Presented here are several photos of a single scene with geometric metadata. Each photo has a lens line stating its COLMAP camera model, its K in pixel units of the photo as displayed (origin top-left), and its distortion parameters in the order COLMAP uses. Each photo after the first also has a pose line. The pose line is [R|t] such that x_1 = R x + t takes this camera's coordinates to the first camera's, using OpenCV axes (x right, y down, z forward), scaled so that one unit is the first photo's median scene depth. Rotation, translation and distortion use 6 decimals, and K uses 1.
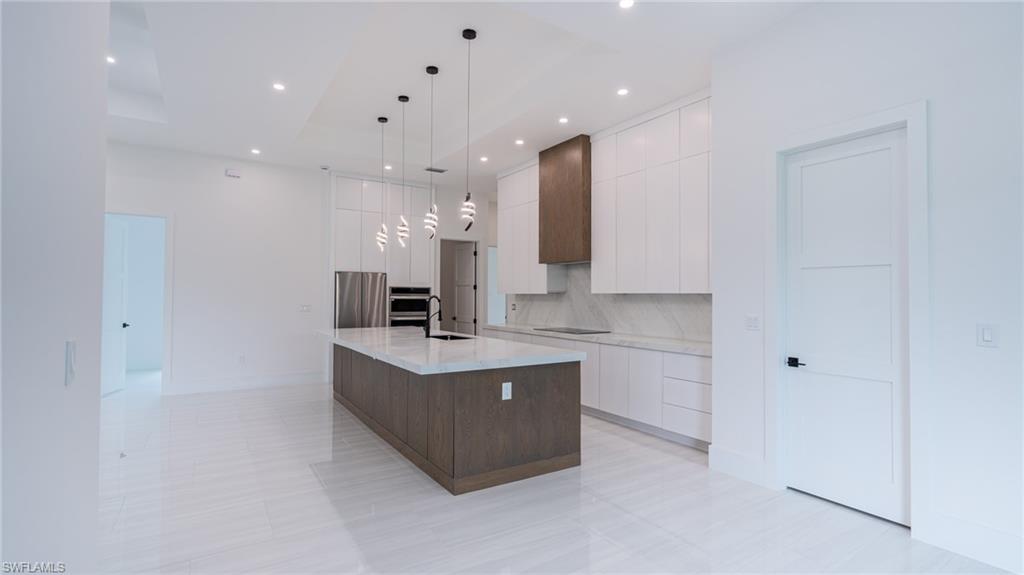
lens RADIAL K [[476.4, 0, 512.0], [0, 476.4, 287.5], [0, 0, 1]] dist [-0.005620, 0.001745]
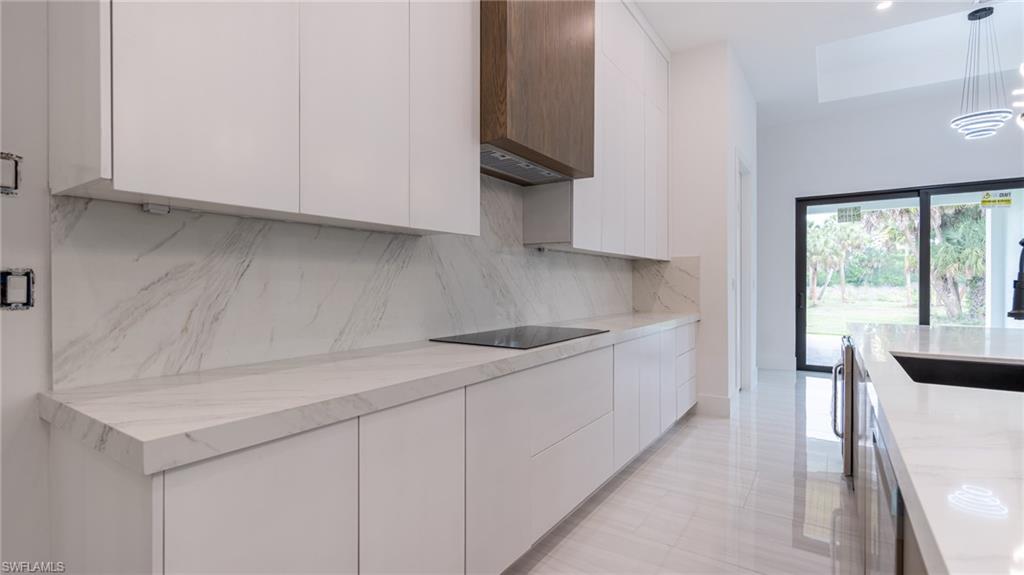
lens RADIAL K [[478.5, 0, 510.9], [0, 478.5, 287.1], [0, 0, 1]] dist [-0.002999, 0.001061]
pose [[-0.394191, -0.013738, 0.918926, -0.229669], [-0.016700, 0.999830, 0.007784, 0.044390], [-0.918877, -0.012277, -0.394354, 1.111784]]
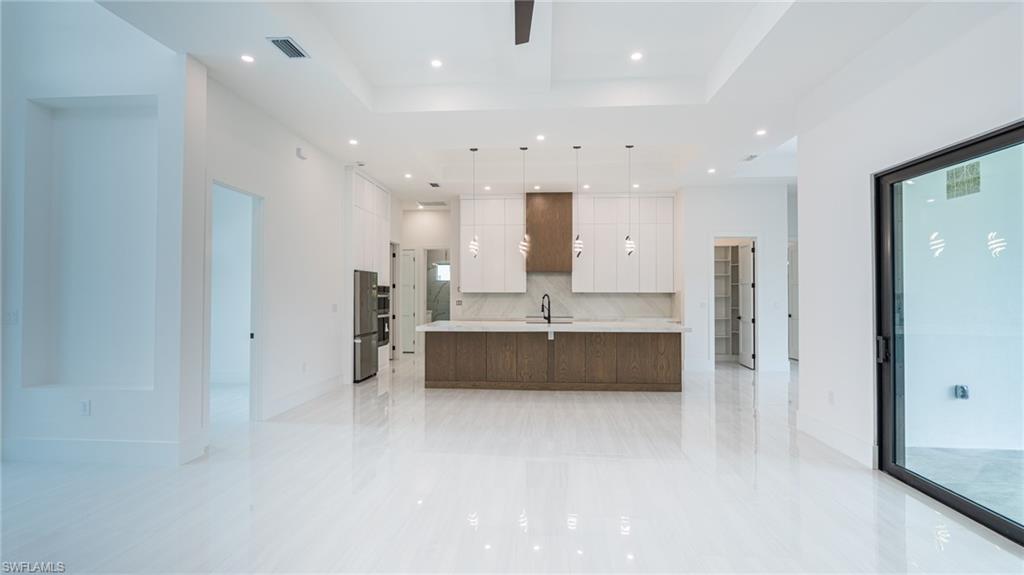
lens RADIAL K [[478.5, 0, 510.9], [0, 478.5, 287.1], [0, 0, 1]] dist [-0.002999, 0.001061]
pose [[0.600014, 0.006028, 0.799967, -1.106002], [-0.012486, 0.999920, 0.001830, -0.004907], [-0.799892, -0.011087, 0.600041, 0.177393]]
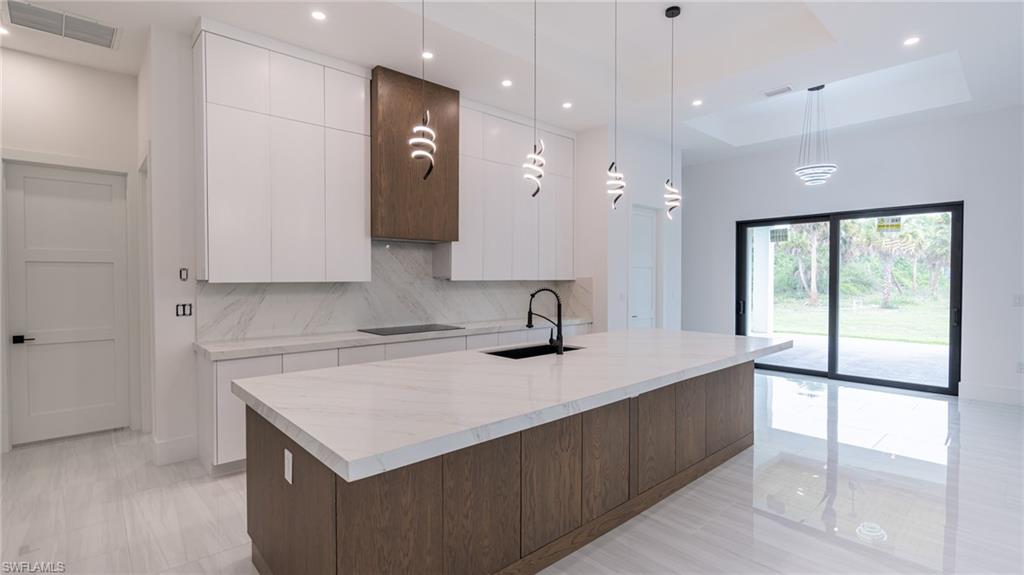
lens RADIAL K [[478.5, 0, 510.9], [0, 478.5, 287.1], [0, 0, 1]] dist [-0.002999, 0.001061]
pose [[-0.163026, -0.026587, 0.986263, -0.624929], [-0.017646, 0.999556, 0.024028, 0.001476], [-0.986464, -0.013486, -0.163423, 0.920533]]
